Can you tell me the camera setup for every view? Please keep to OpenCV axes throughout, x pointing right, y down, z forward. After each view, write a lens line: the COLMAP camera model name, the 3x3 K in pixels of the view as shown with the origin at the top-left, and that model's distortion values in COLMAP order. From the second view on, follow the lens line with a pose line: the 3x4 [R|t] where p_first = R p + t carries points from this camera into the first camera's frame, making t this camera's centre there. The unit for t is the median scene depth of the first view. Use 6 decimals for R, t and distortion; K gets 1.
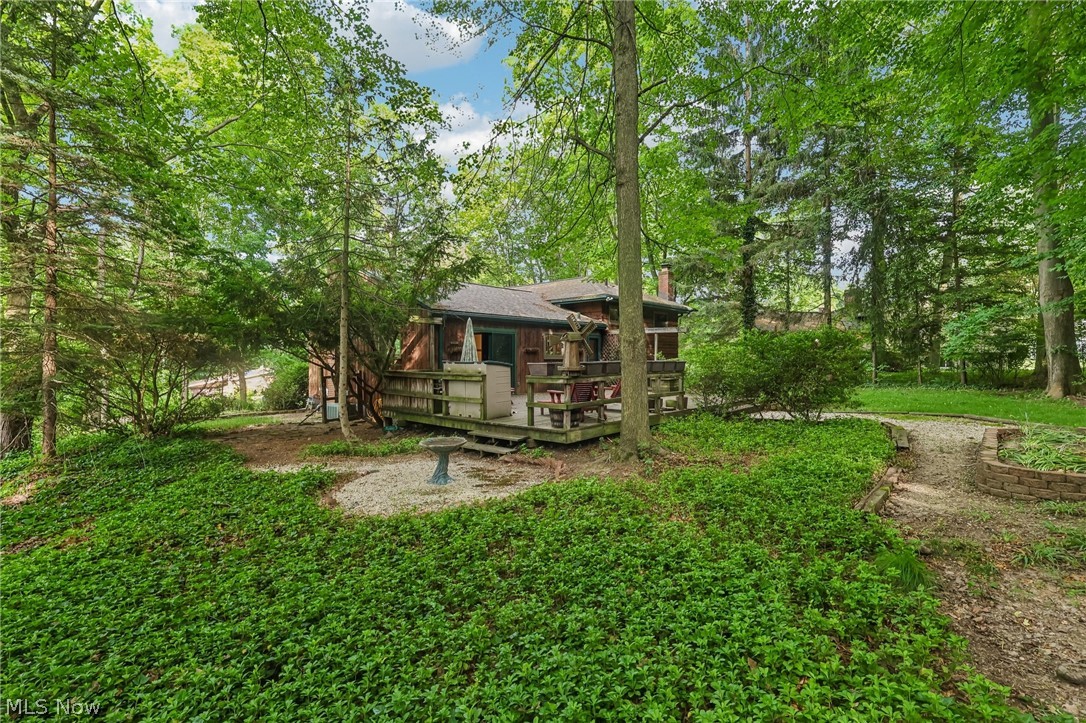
lens RADIAL K [[510.1, 0, 543.0], [0, 510.1, 361.5], [0, 0, 1]] dist [-0.002263, -0.000258]
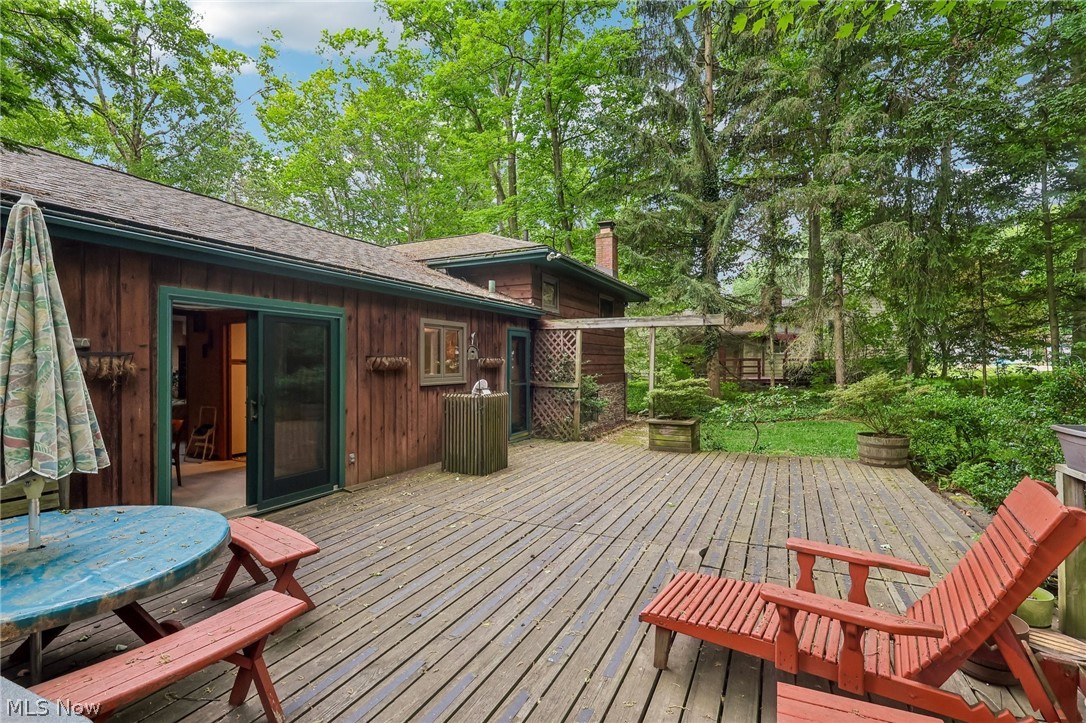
lens RADIAL K [[510.1, 0, 543.0], [0, 510.1, 361.5], [0, 0, 1]] dist [-0.002263, -0.000258]
pose [[0.958818, -0.001371, 0.284019, -0.014767], [0.003550, 0.999968, -0.007160, -0.015711], [-0.284000, 0.007874, 0.958792, 0.446901]]
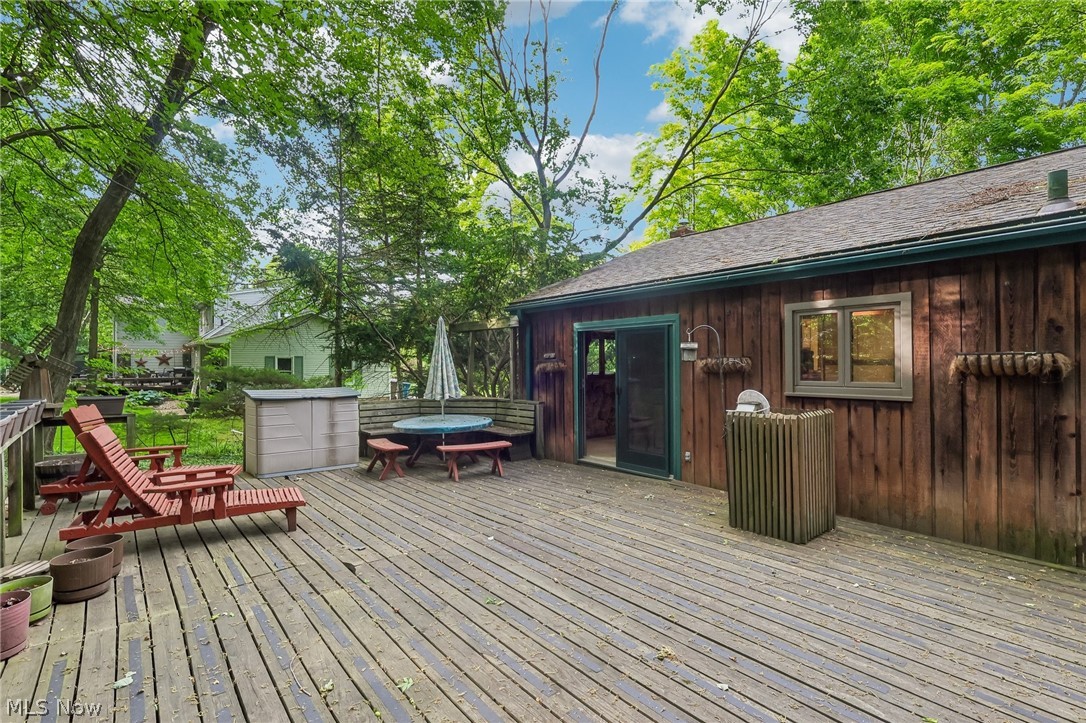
lens RADIAL K [[510.1, 0, 543.0], [0, 510.1, 361.5], [0, 0, 1]] dist [-0.002263, -0.000258]
pose [[-0.147172, -0.003617, -0.989104, 0.241120], [0.000401, 0.999993, -0.003716, -0.017941], [0.989111, -0.000944, -0.147169, 0.684428]]
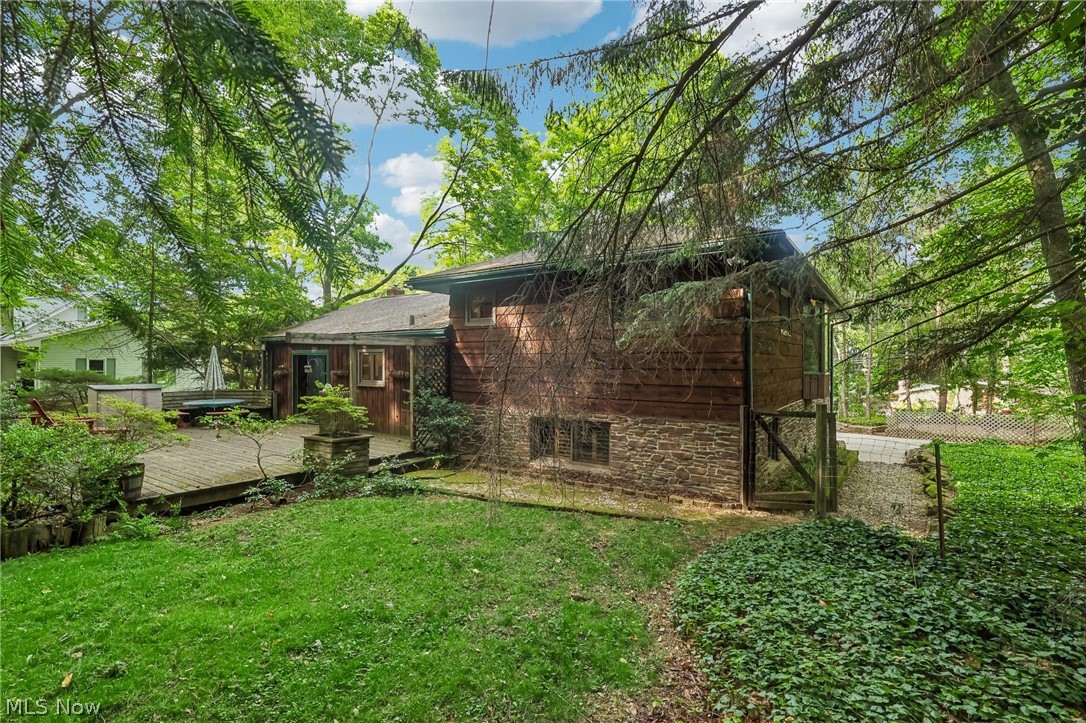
lens RADIAL K [[489.7, 0, 543.0], [0, 489.7, 361.5], [0, 0, 1]] dist [-0.001011, -0.000055]
pose [[0.144686, 0.000248, -0.989478, 0.582668], [-0.009360, 0.999956, -0.001118, -0.032830], [0.989433, 0.009423, 0.144682, 0.887412]]
